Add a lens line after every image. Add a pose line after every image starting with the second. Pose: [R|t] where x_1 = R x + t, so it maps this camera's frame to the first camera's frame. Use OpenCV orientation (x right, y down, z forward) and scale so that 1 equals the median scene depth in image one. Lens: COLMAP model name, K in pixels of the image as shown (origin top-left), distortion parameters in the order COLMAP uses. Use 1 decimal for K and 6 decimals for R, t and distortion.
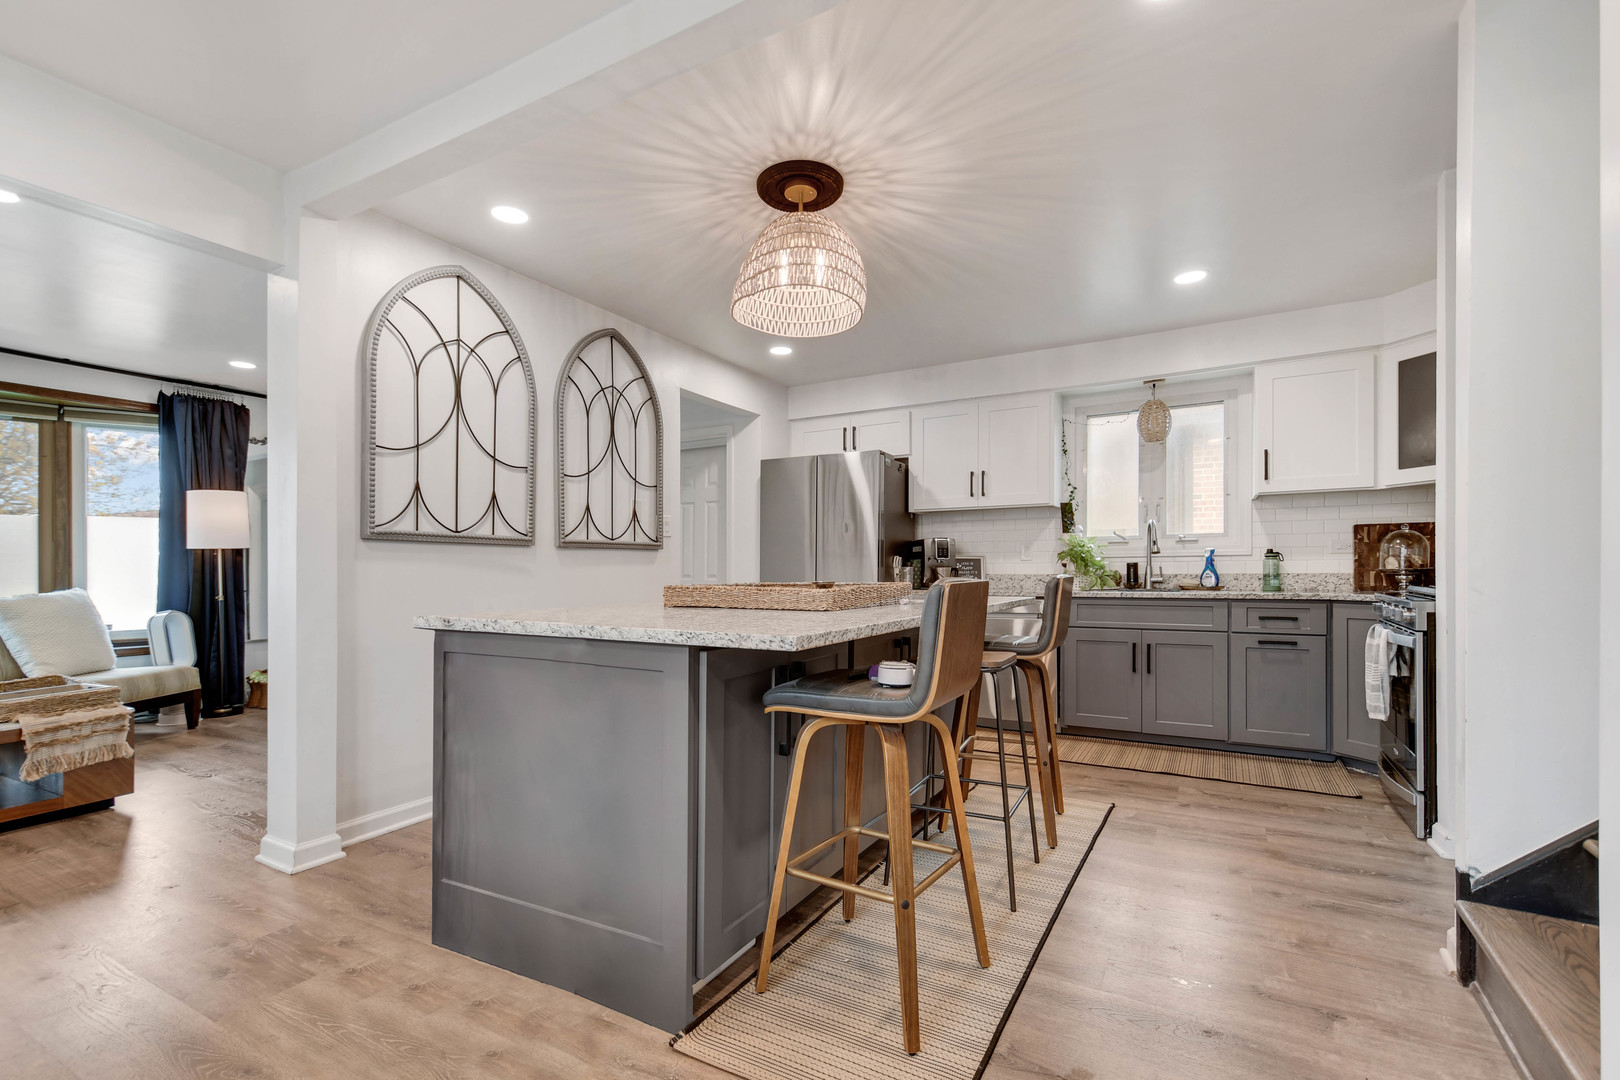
lens RADIAL K [[739.5, 0, 833.3], [0, 739.5, 571.3], [0, 0, 1]] dist [0.002982, -0.000354]
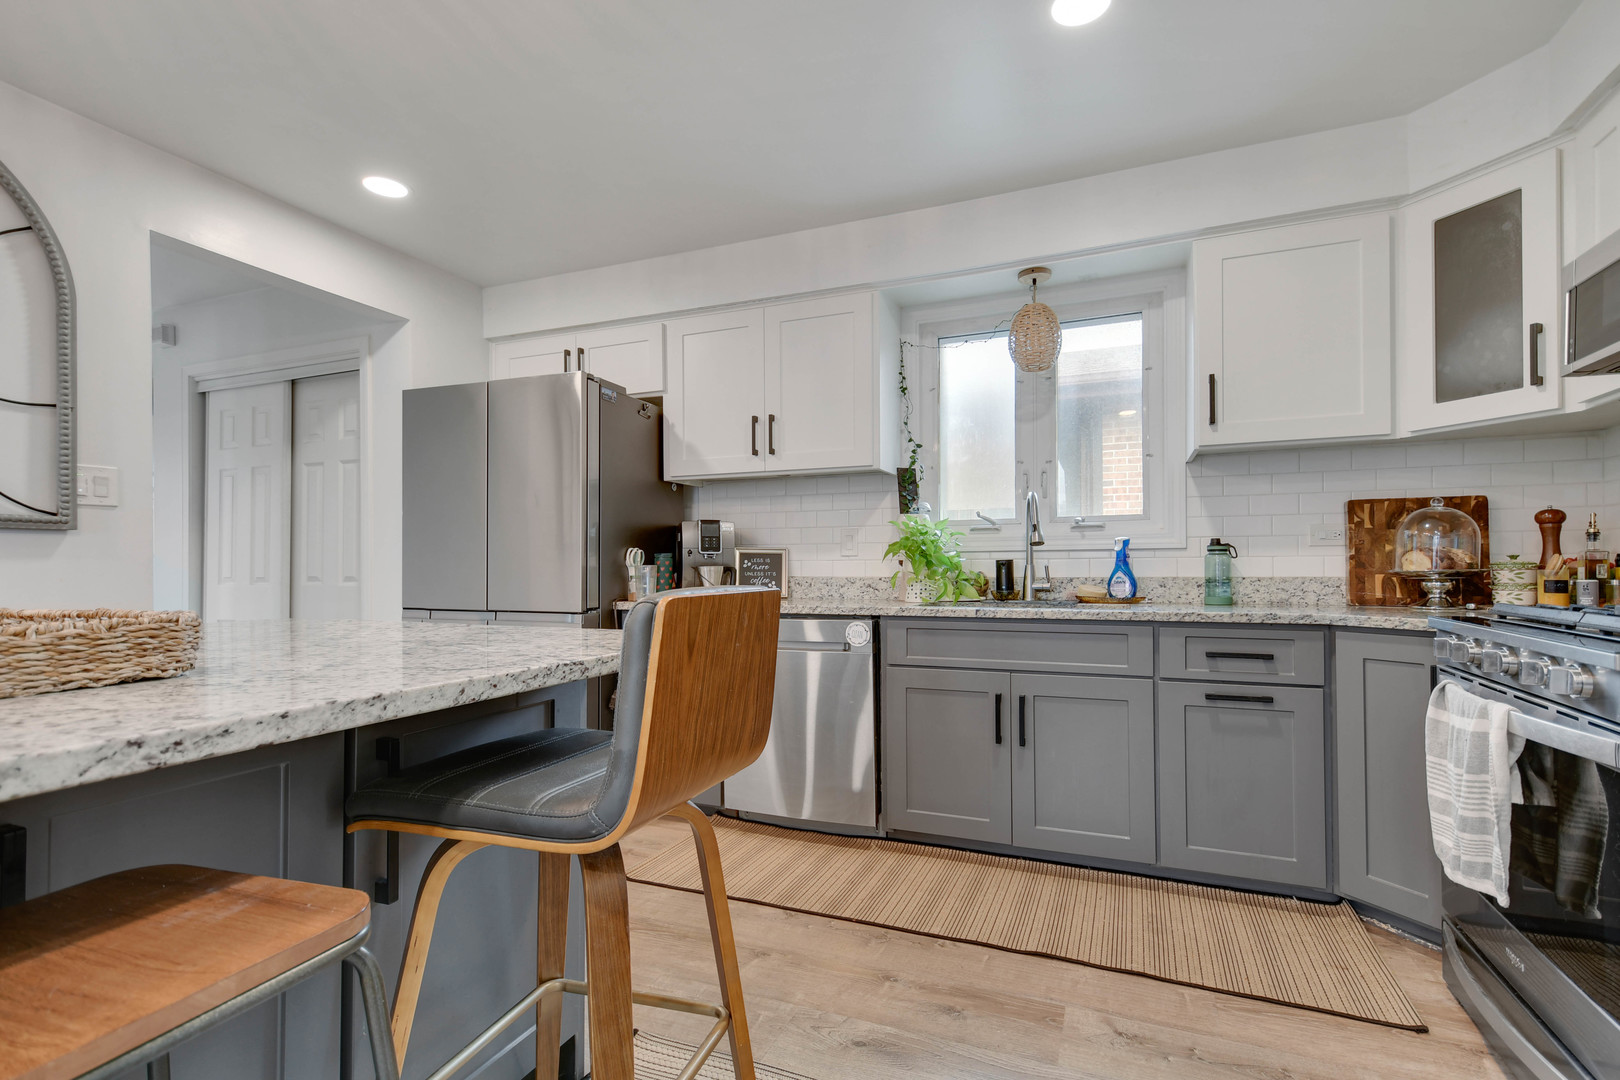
lens RADIAL K [[739.5, 0, 776.8], [0, 739.5, 552.5], [0, 0, 1]] dist [0.002982, -0.000354]
pose [[0.999426, 0.003329, 0.033720, 0.194340], [-0.002581, 0.999750, -0.022215, -0.003333], [-0.033785, 0.022115, 0.999184, 0.382451]]
